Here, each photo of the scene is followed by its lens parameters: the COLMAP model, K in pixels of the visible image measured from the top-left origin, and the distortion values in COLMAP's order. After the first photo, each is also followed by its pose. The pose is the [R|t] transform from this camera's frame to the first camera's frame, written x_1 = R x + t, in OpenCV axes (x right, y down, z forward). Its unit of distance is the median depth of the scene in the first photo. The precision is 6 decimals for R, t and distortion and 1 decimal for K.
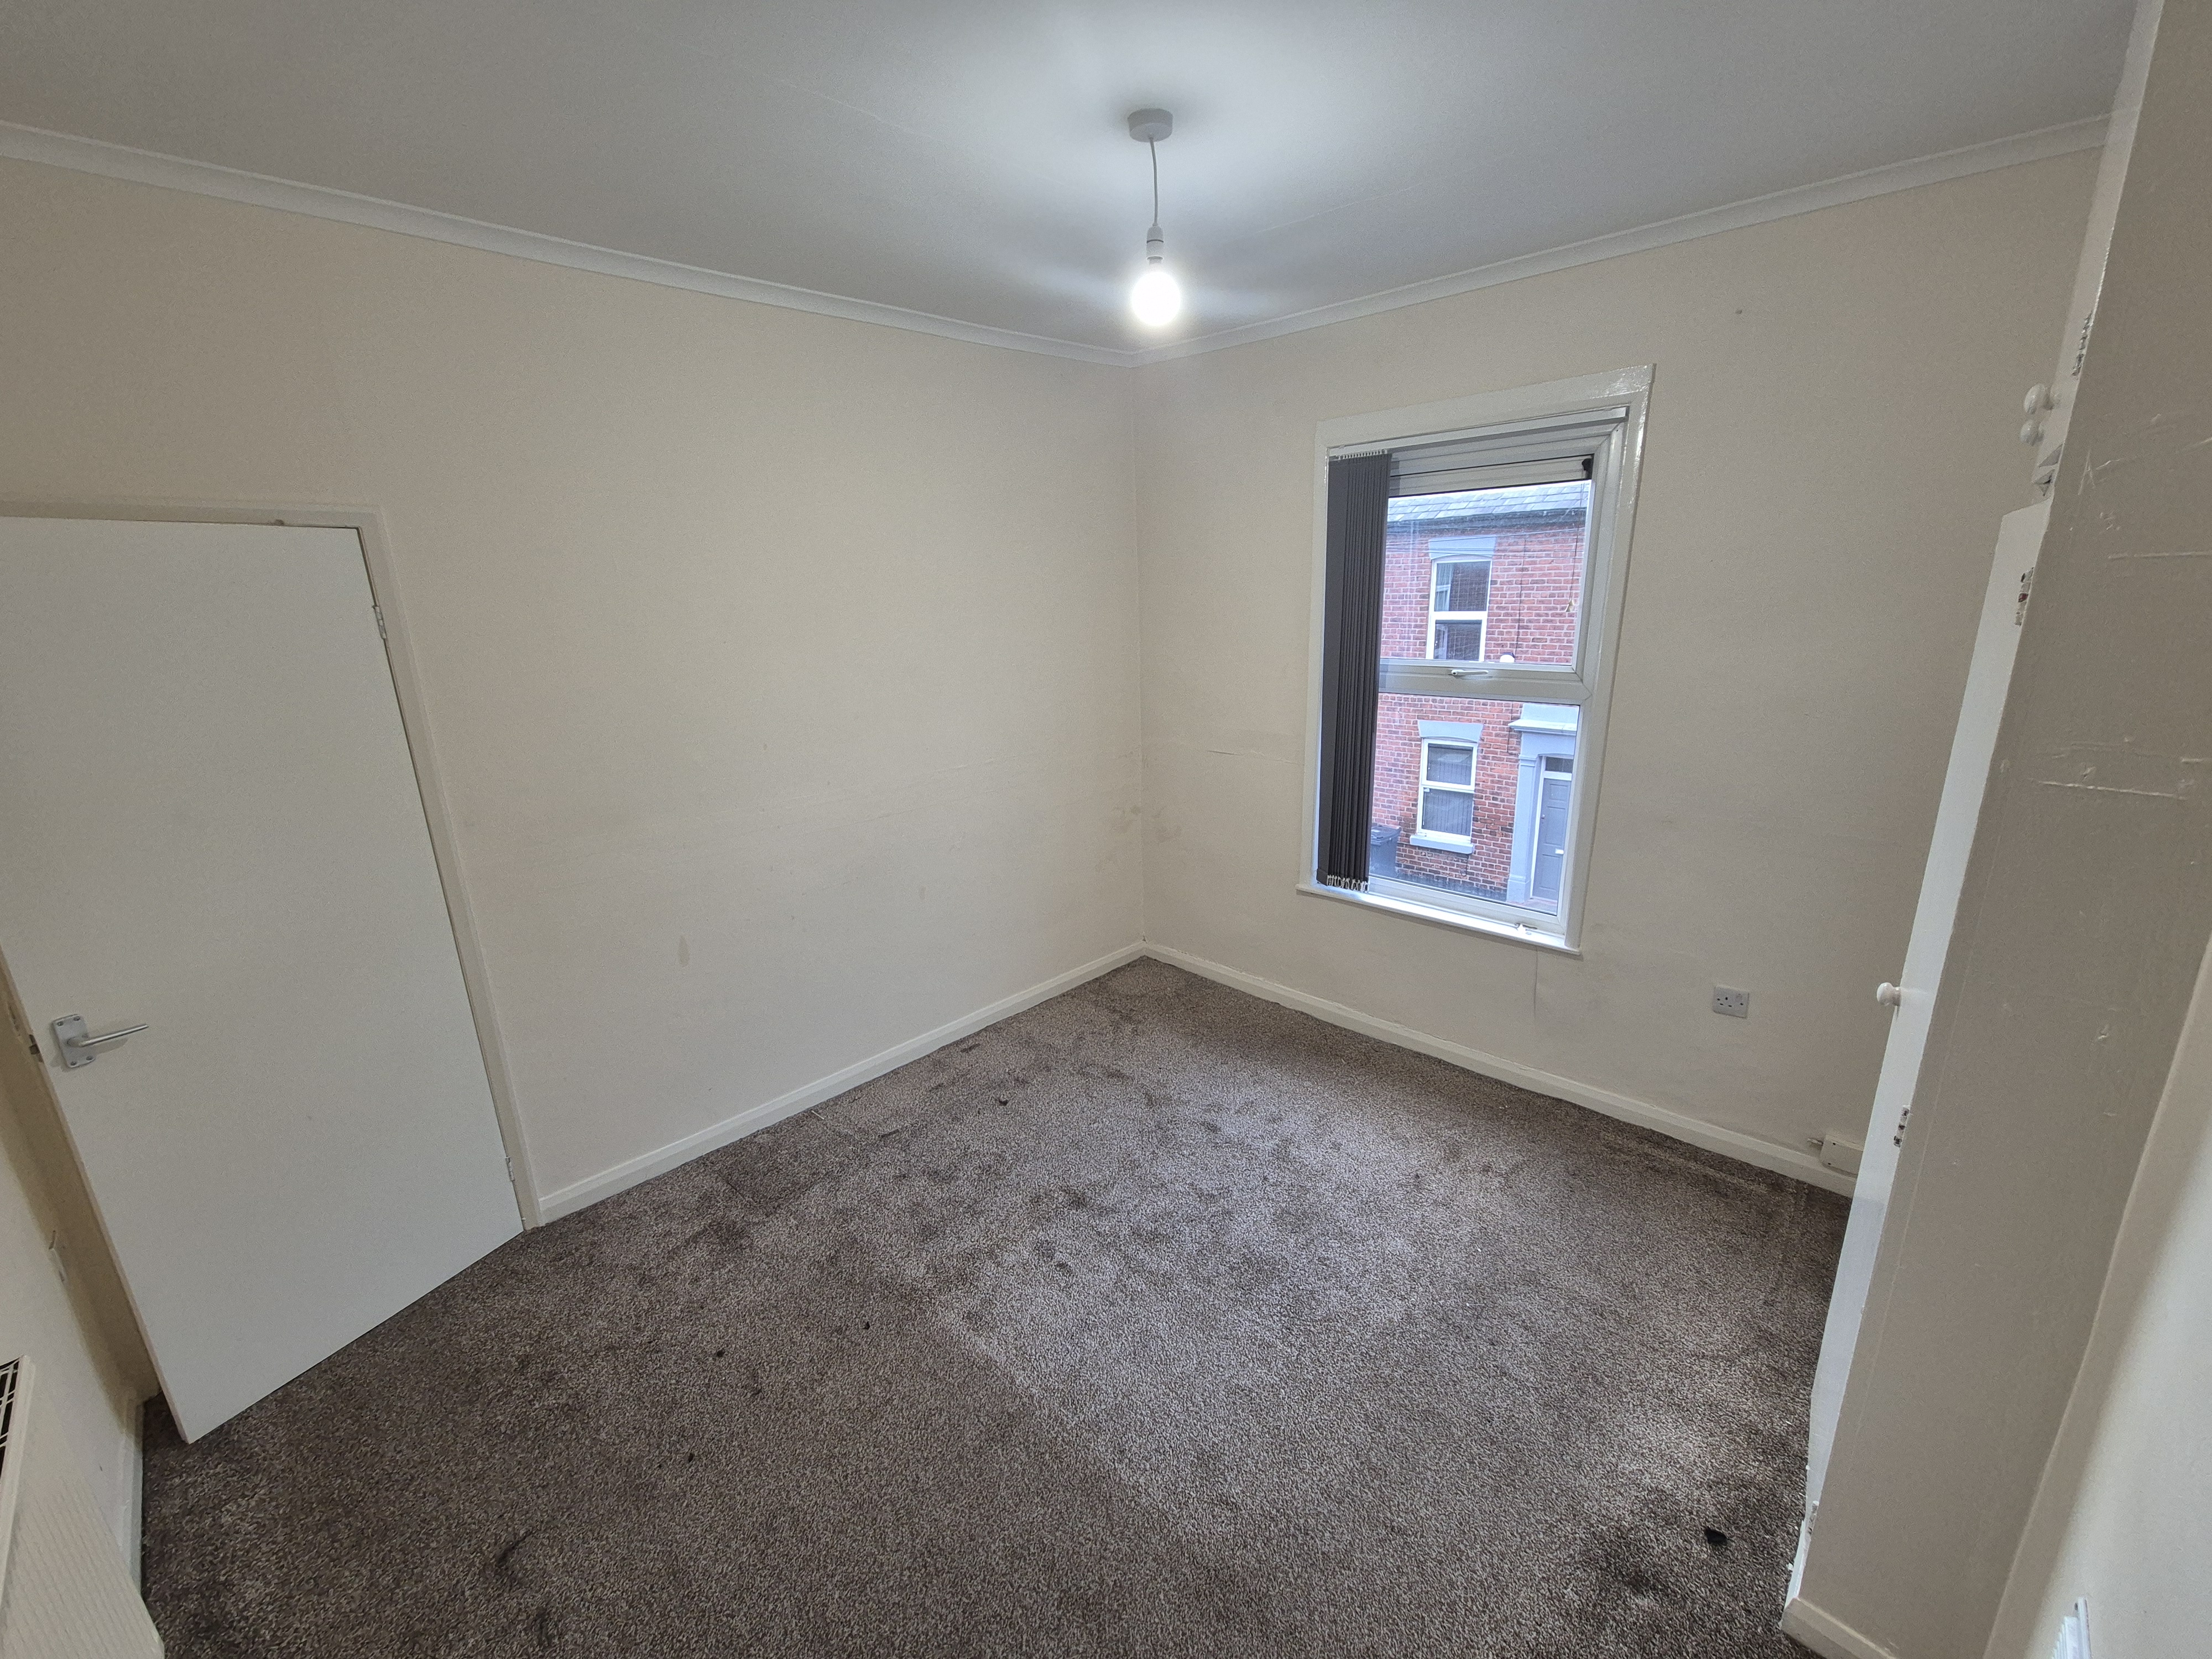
lens RADIAL K [[904.4, 0, 1111.9], [0, 904.4, 833.0], [0, 0, 1]] dist [-0.000811, 0.003277]
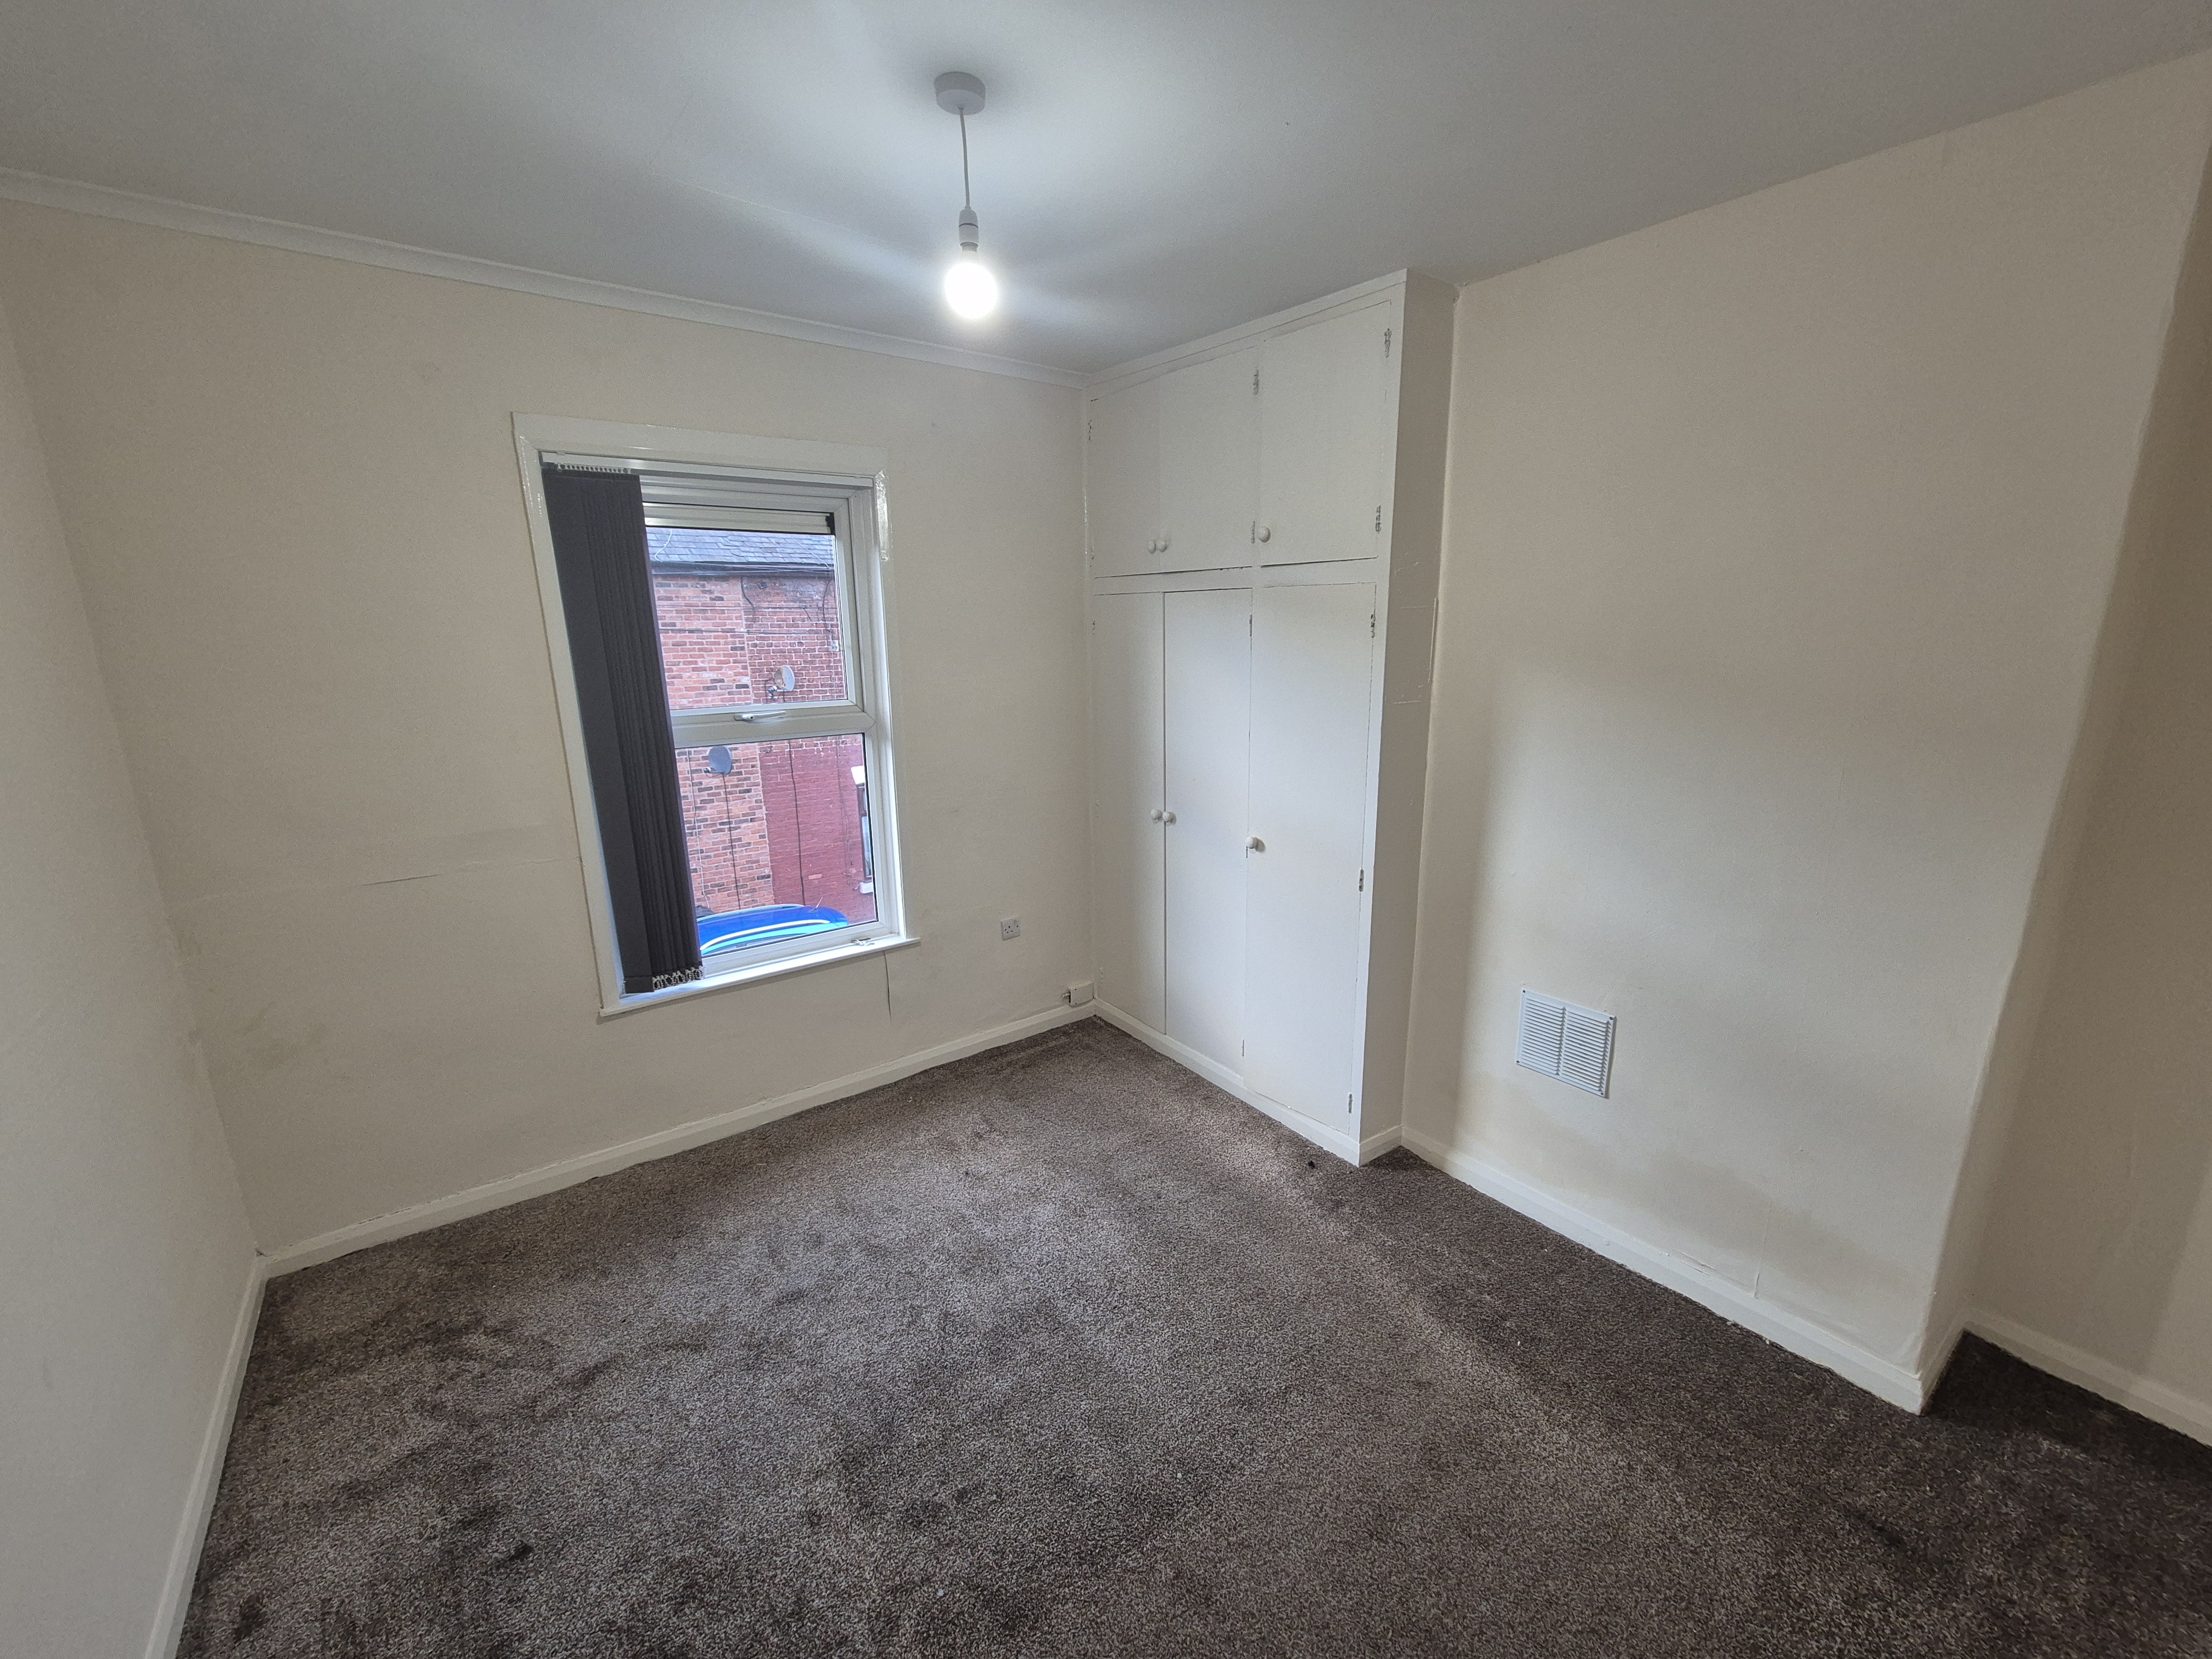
lens RADIAL K [[904.4, 0, 1111.9], [0, 904.4, 833.0], [0, 0, 1]] dist [-0.000811, 0.003277]
pose [[0.169918, -0.201904, 0.964553, -0.512261], [0.266267, 0.951787, 0.152325, -0.104580], [-0.948804, 0.230946, 0.215487, 0.459444]]
